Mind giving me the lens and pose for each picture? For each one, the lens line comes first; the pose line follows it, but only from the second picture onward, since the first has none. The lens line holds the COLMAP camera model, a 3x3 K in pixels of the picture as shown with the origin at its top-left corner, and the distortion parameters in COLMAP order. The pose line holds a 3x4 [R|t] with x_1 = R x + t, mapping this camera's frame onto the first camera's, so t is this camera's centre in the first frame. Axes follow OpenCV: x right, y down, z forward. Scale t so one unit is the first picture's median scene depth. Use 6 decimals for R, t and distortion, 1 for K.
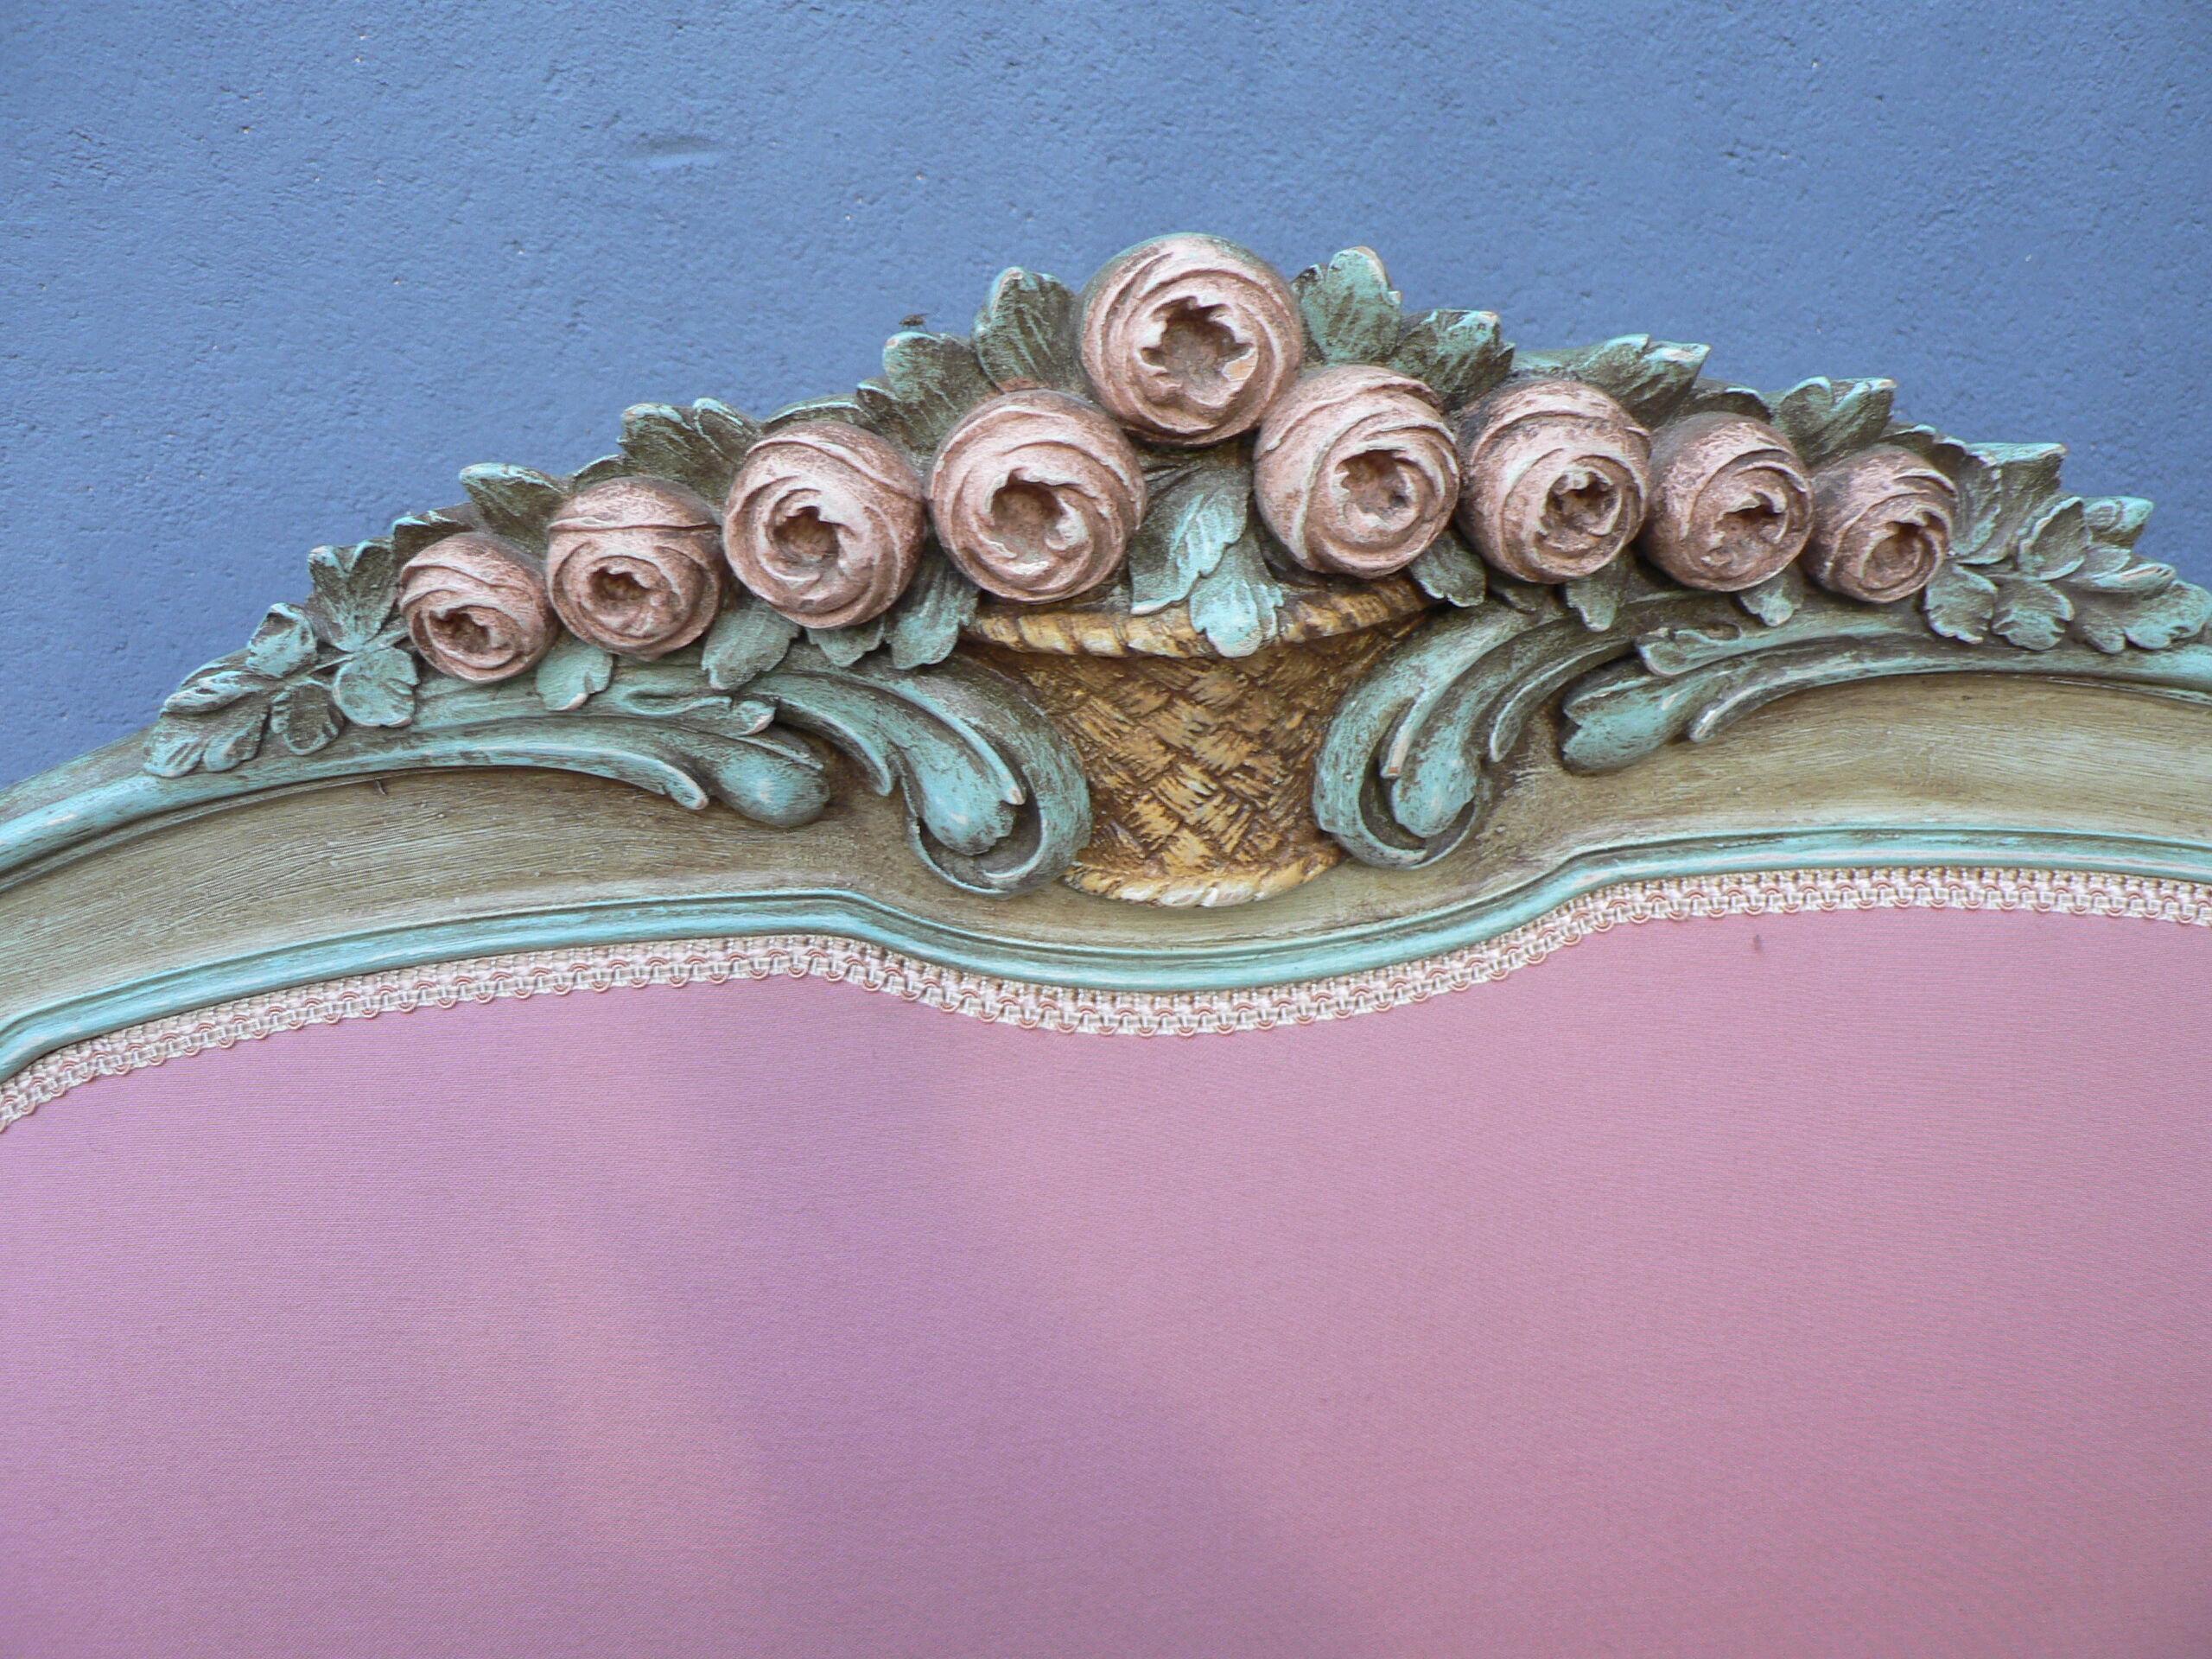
lens RADIAL K [[2364.1, 0, 1107.6], [0, 2364.1, 826.9], [0, 0, 1]] dist [-0.178791, 0.179138]
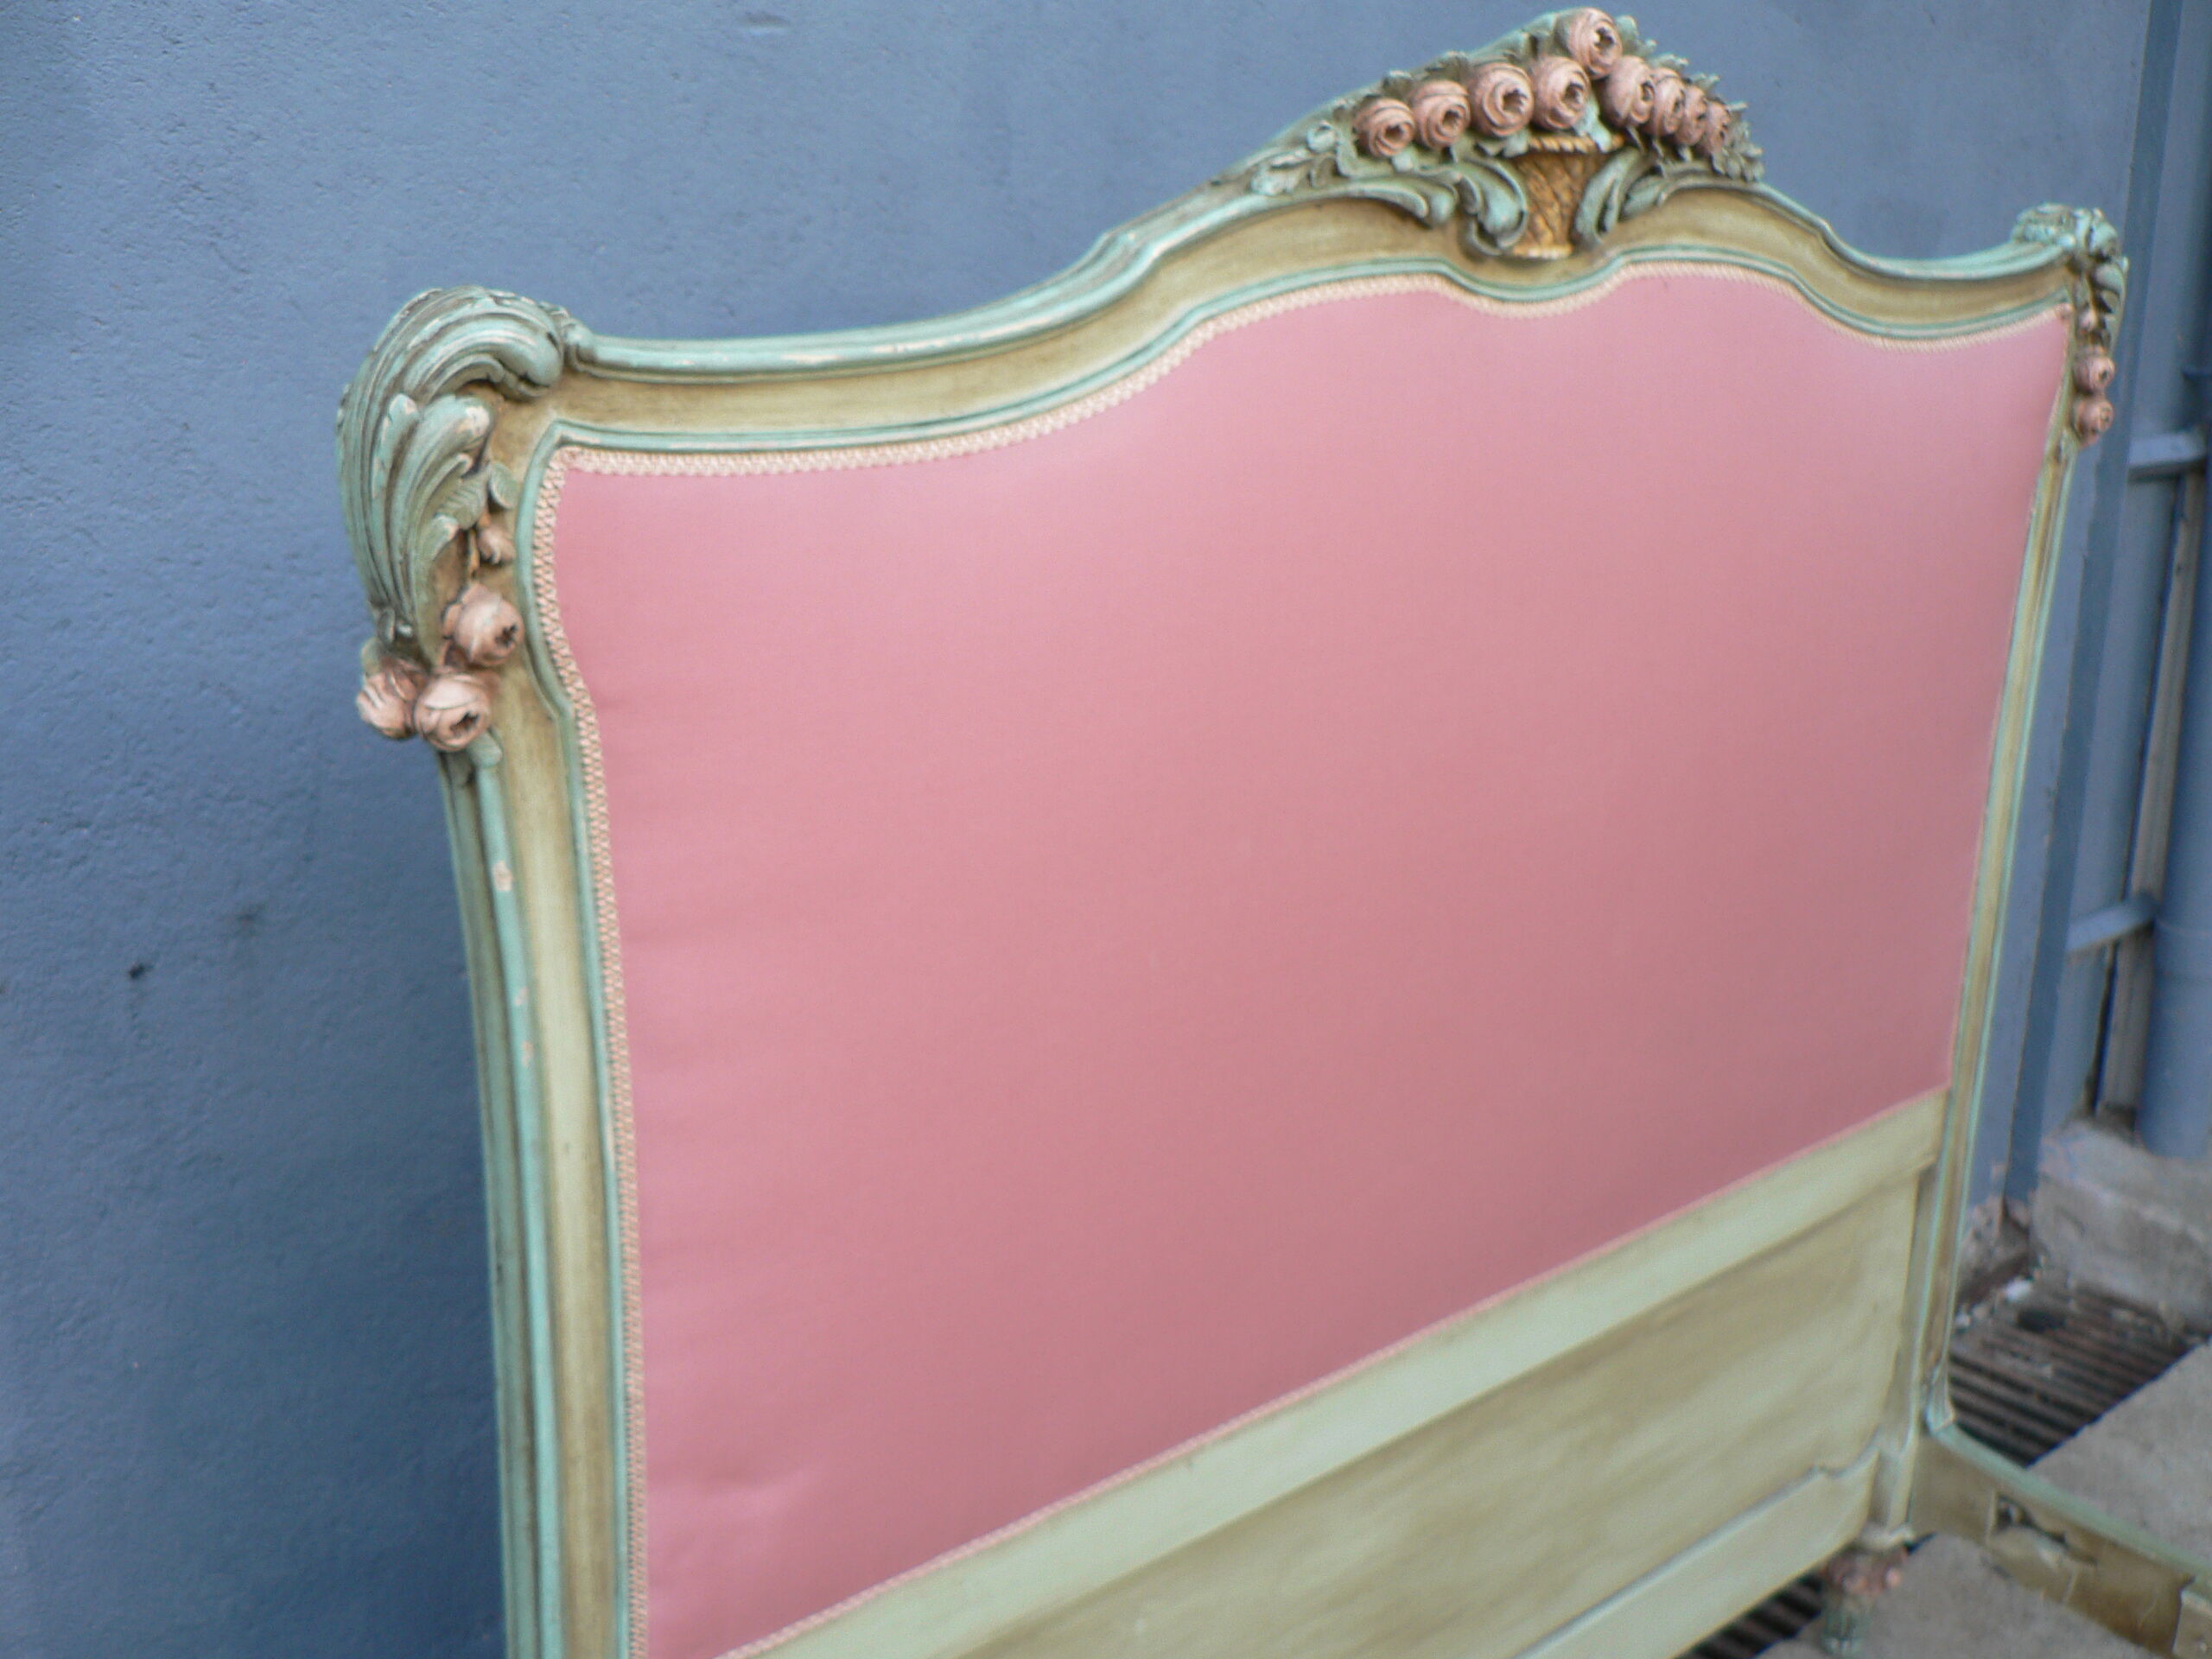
lens RADIAL K [[2400.6, 0, 1085.3], [0, 2400.6, 838.8], [0, 0, 1]] dist [-0.197695, 0.218118]
pose [[0.793741, -0.134405, 0.593220, -2.139804], [0.158798, 0.987247, 0.011203, 0.591822], [-0.587161, 0.085310, 0.804962, -0.843030]]
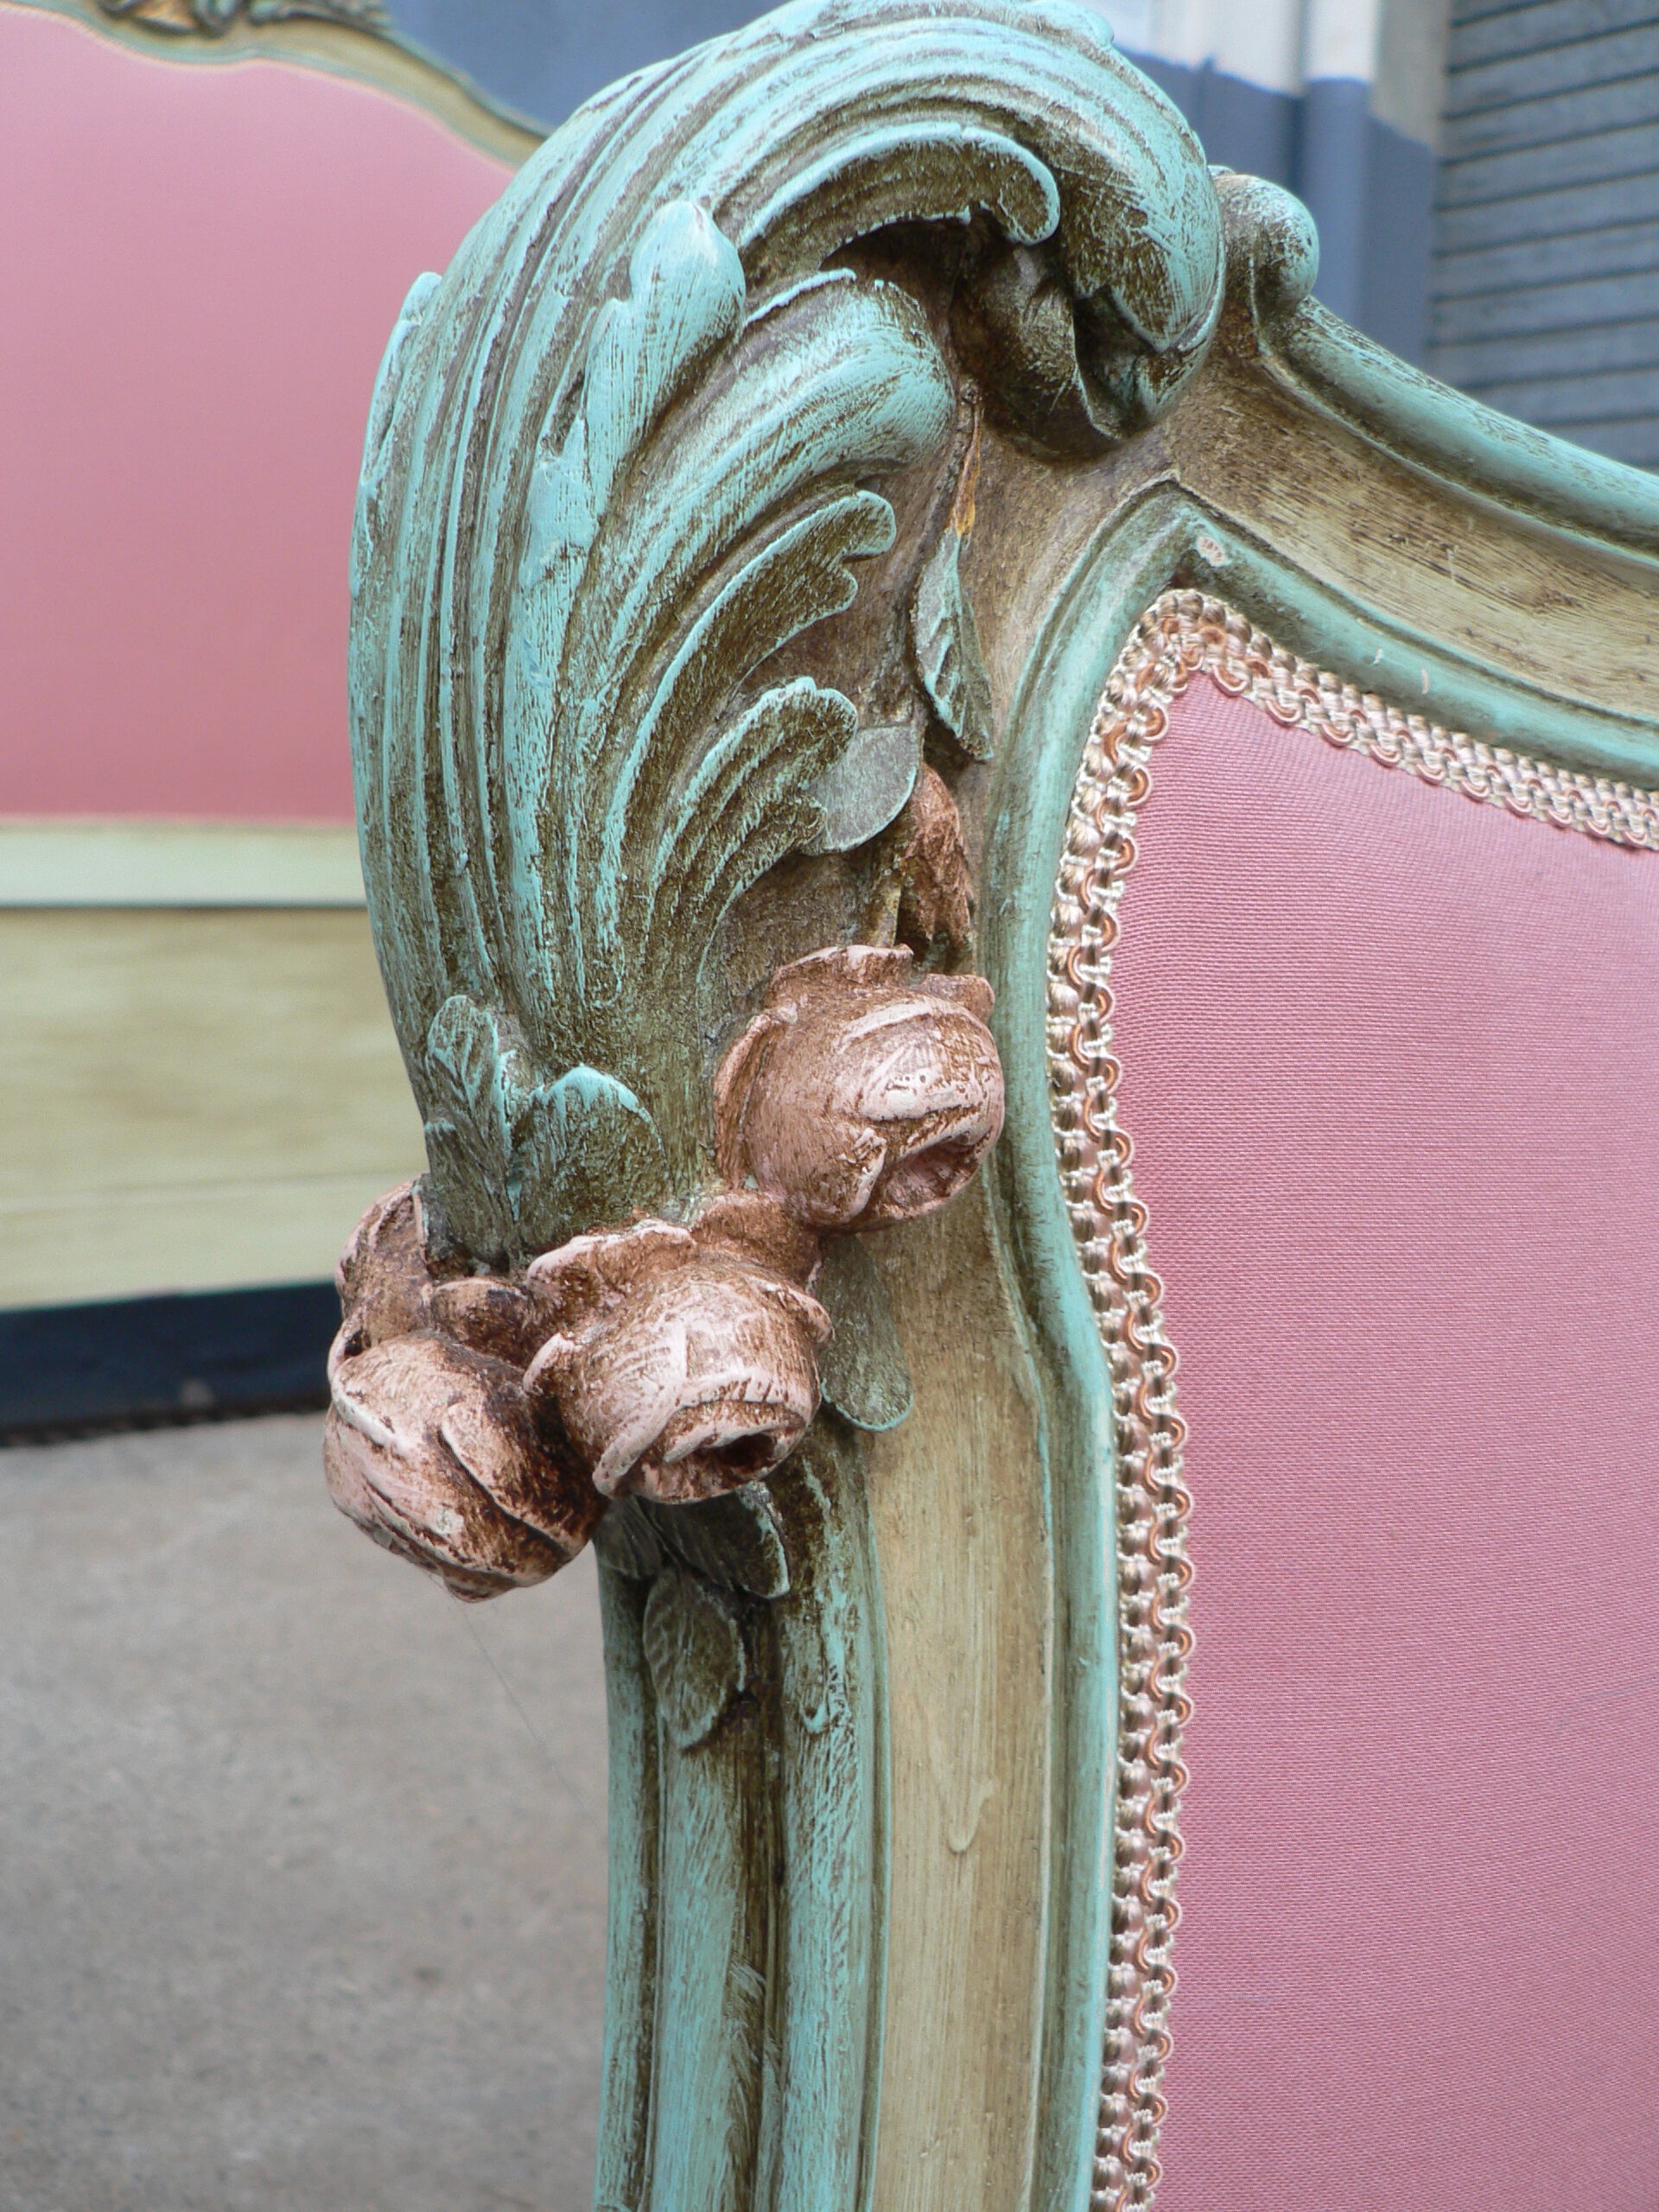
lens RADIAL K [[2415.1, 0, 814.6], [0, 2415.1, 1147.6], [0, 0, 1]] dist [-0.200314, 0.231655]
pose [[0.828249, 0.003069, 0.560352, -1.338002], [0.096307, 0.984326, -0.147742, 2.771502], [-0.552022, 0.176333, 0.814971, -2.694592]]
